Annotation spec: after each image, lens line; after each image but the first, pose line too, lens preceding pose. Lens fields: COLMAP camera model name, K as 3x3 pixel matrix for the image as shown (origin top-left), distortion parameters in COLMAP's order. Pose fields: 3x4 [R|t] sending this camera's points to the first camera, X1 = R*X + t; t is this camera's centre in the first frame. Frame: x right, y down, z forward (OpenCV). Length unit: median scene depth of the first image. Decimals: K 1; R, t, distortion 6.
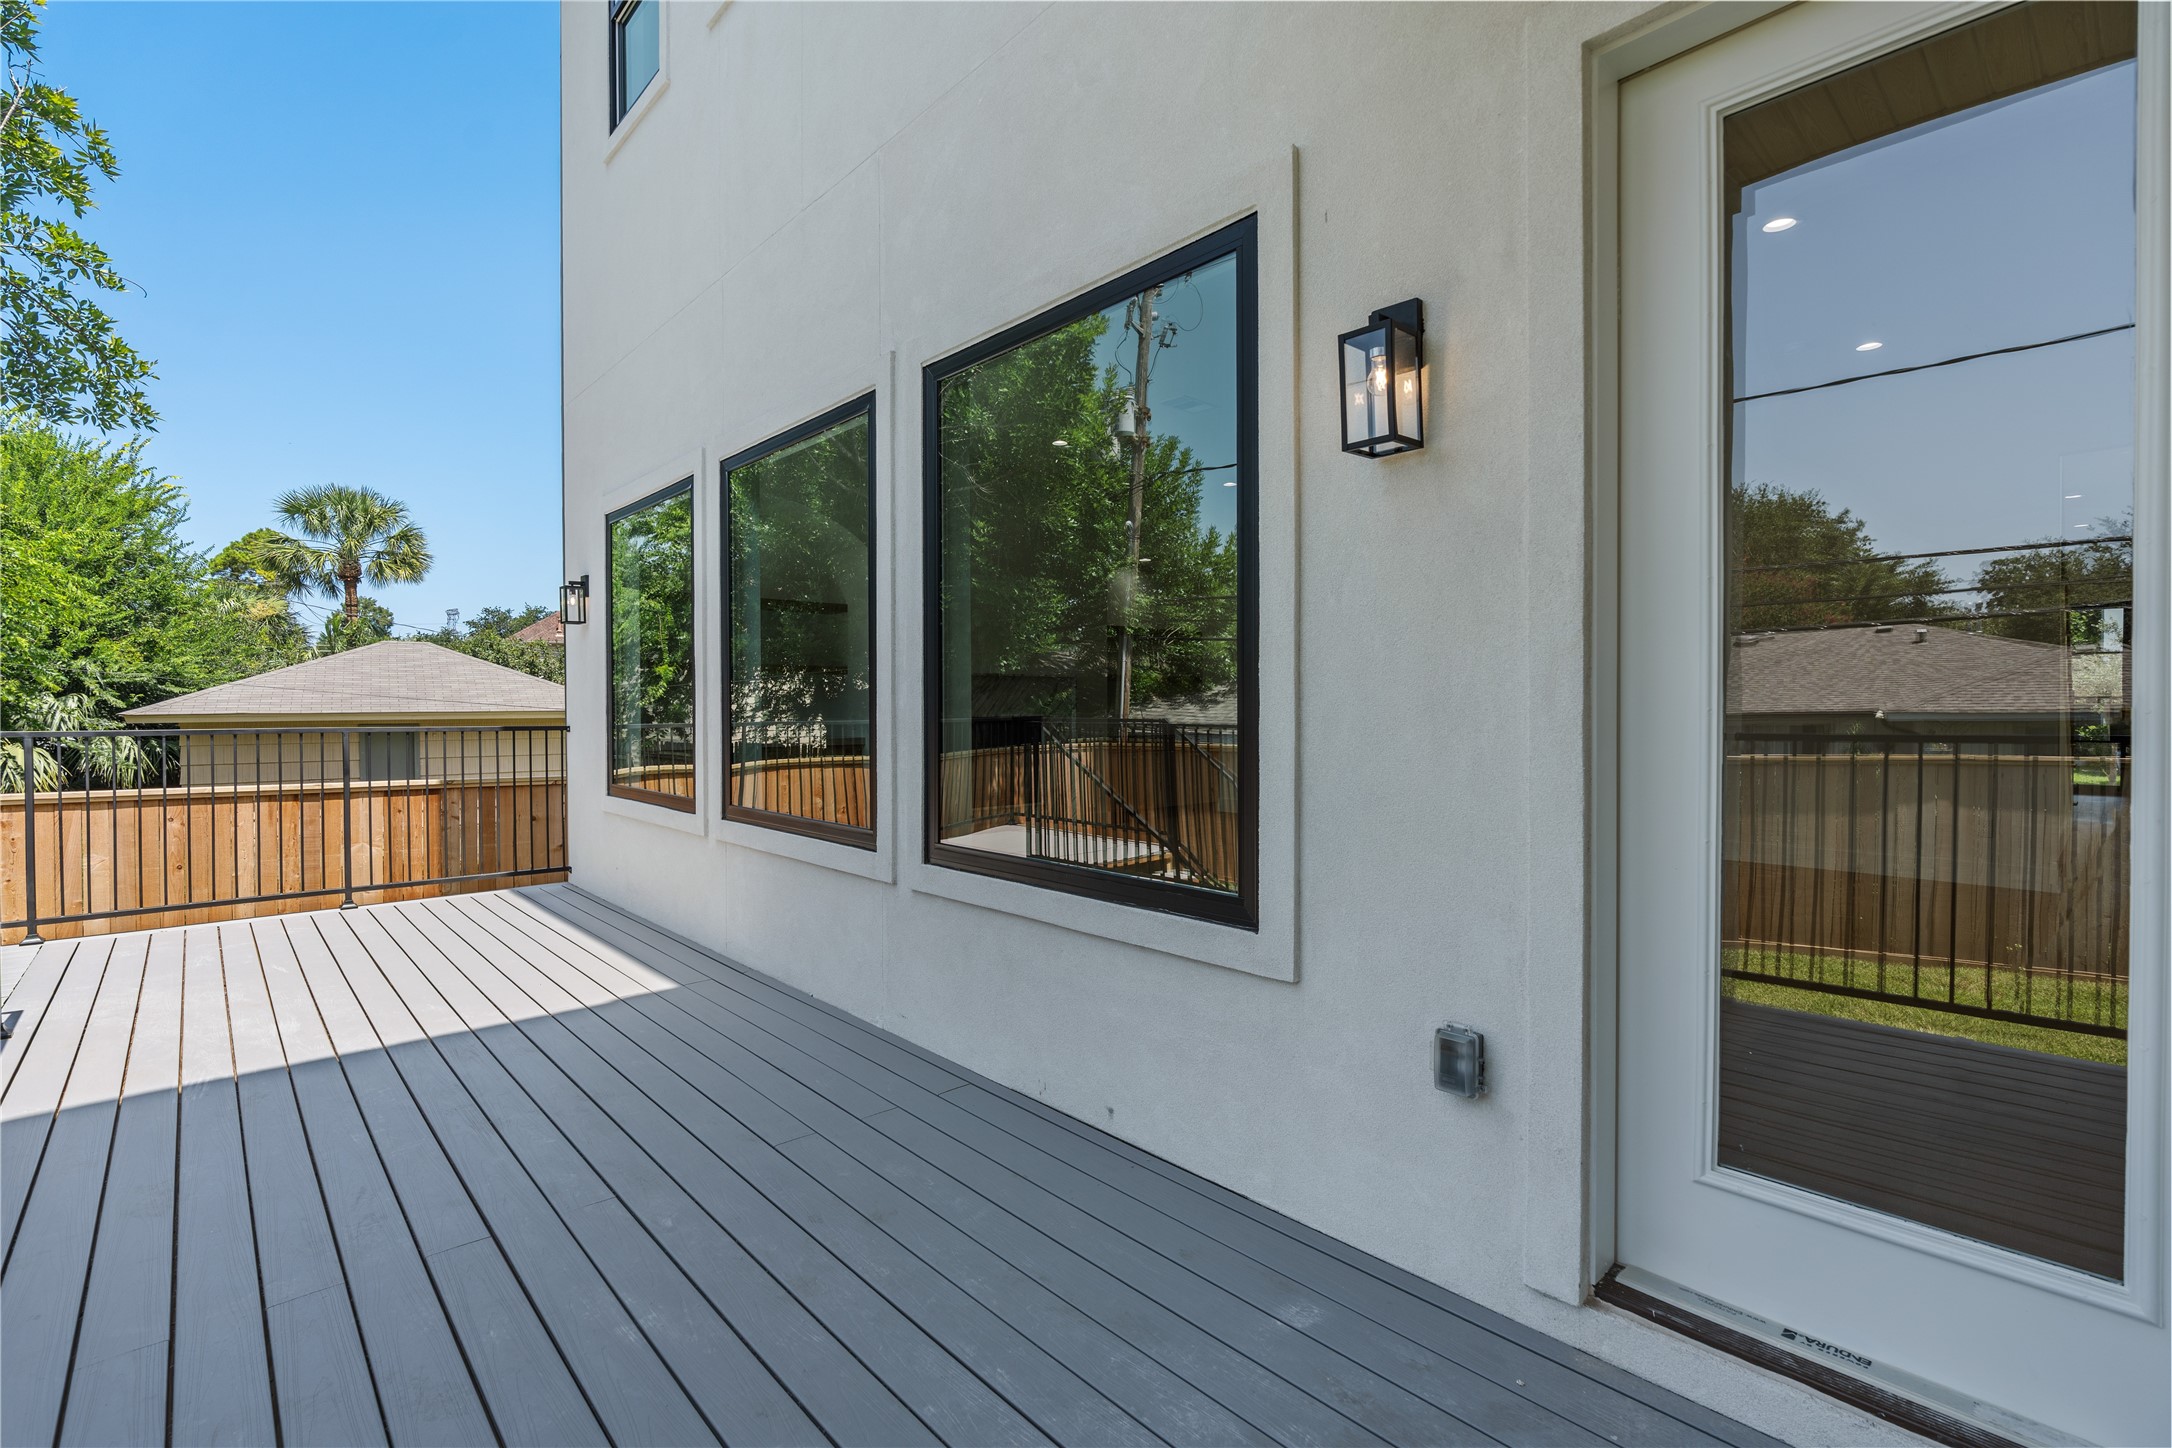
lens RADIAL K [[989.0, 0, 1084.3], [0, 989.0, 718.5], [0, 0, 1]] dist [0.002373, 0.000531]
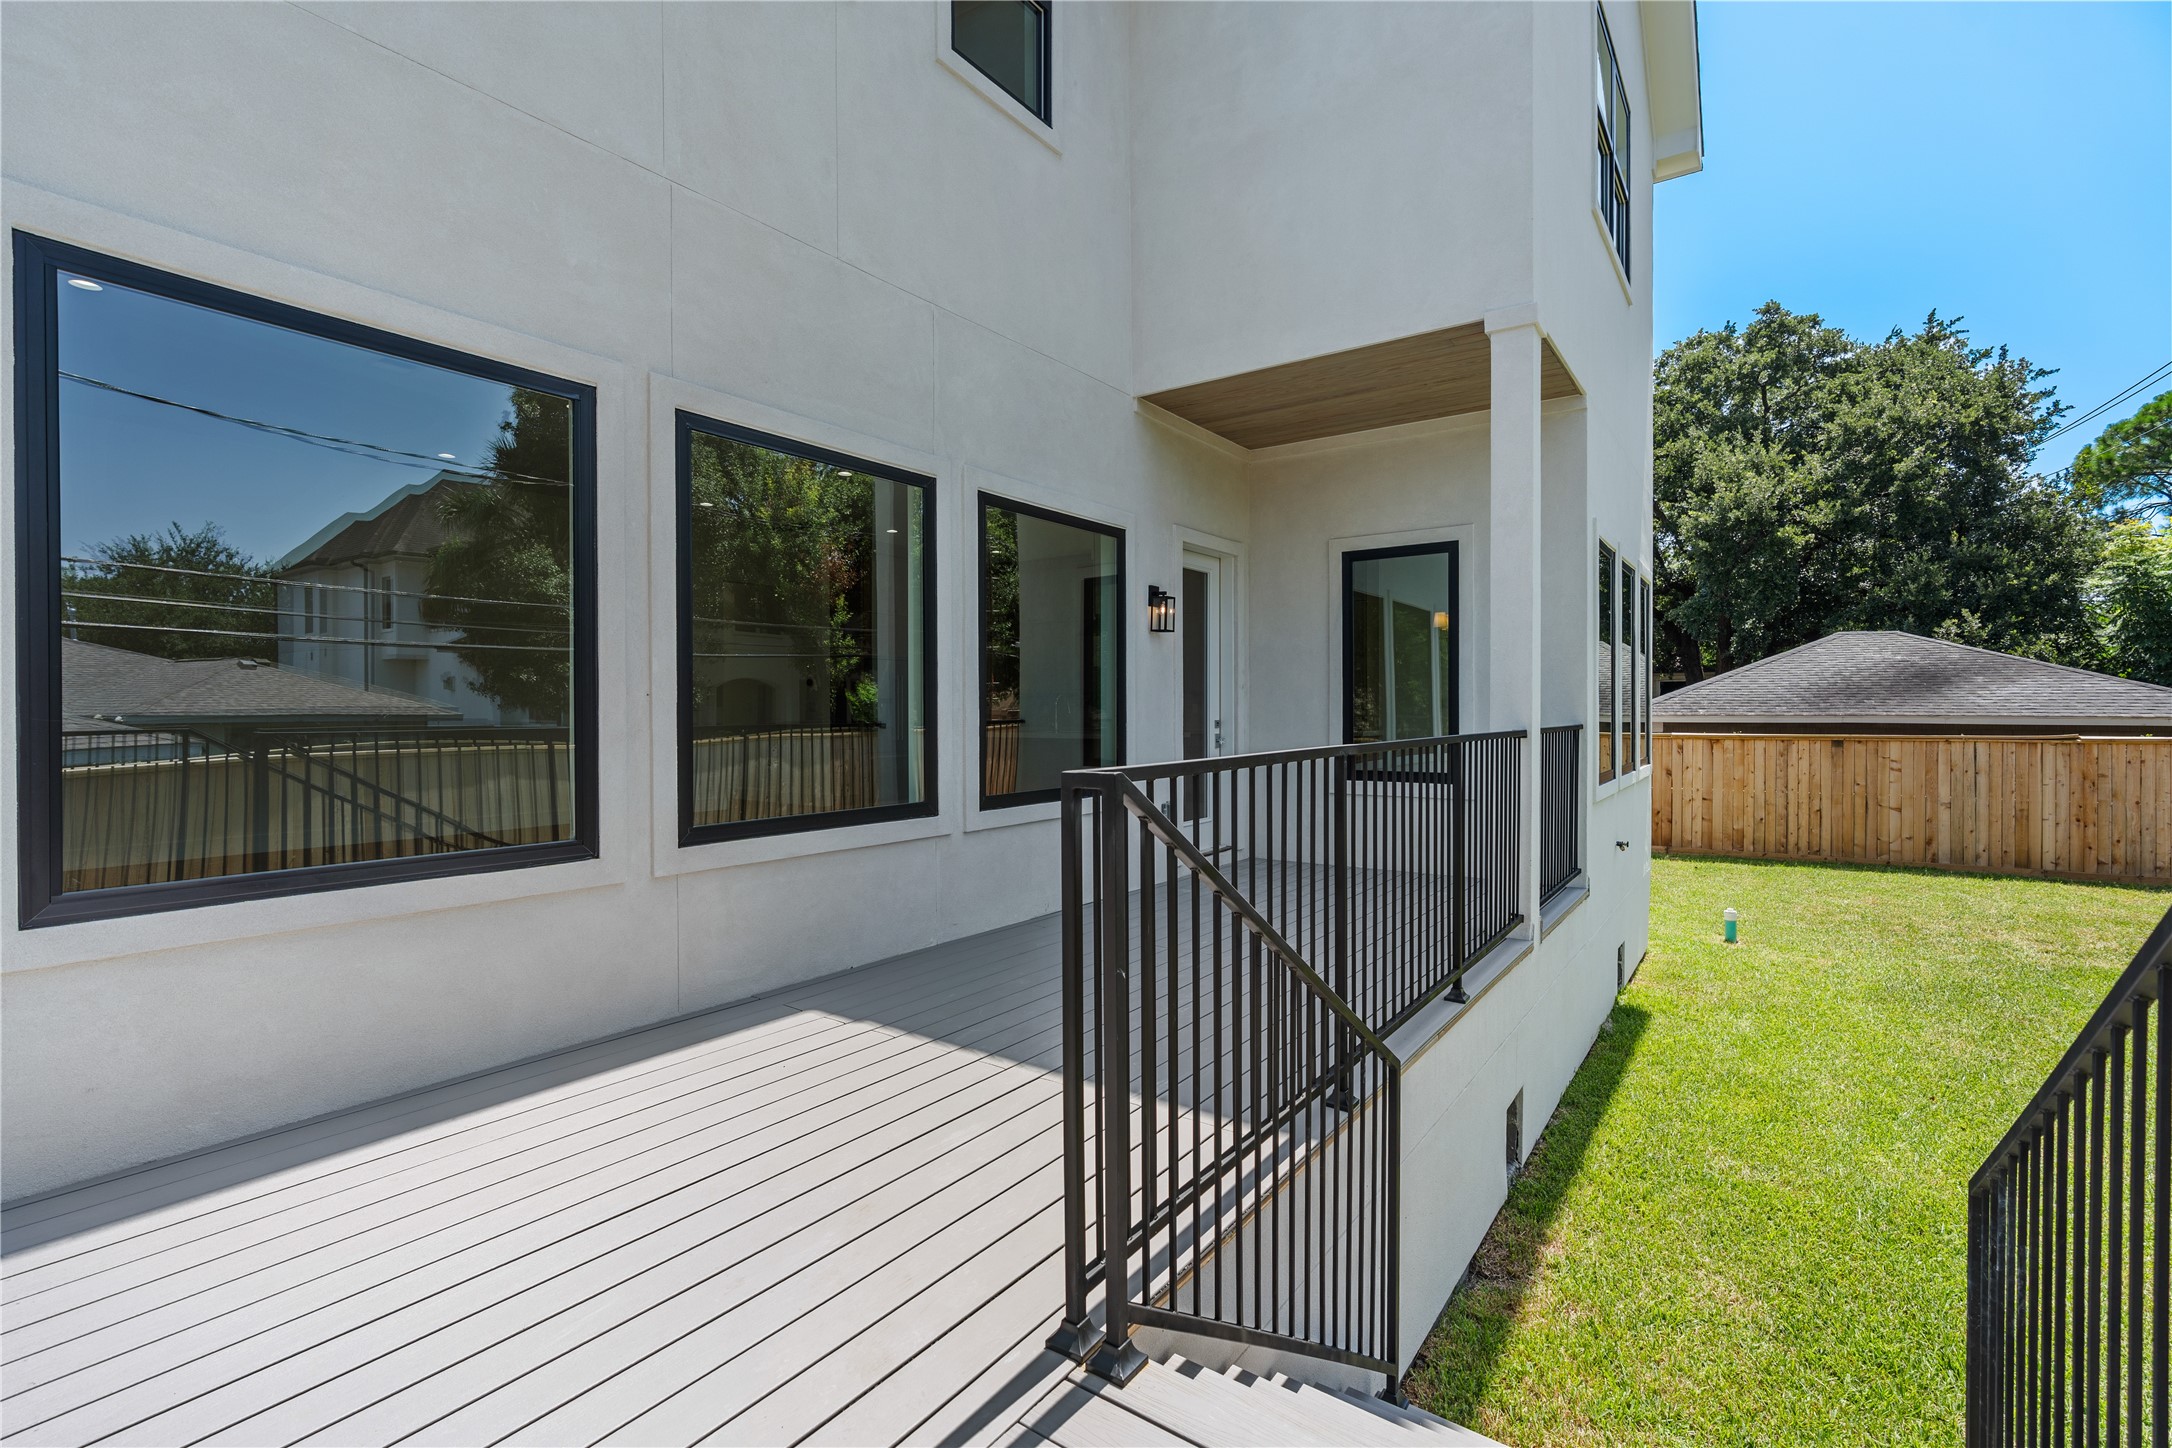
lens RADIAL K [[989.0, 0, 1083.9], [0, 989.0, 715.2], [0, 0, 1]] dist [0.002373, 0.000531]
pose [[-0.219156, -0.009765, 0.975641, -0.896986], [0.016935, 0.999761, 0.013810, -0.013085], [-0.975543, 0.019549, -0.218938, 0.613038]]
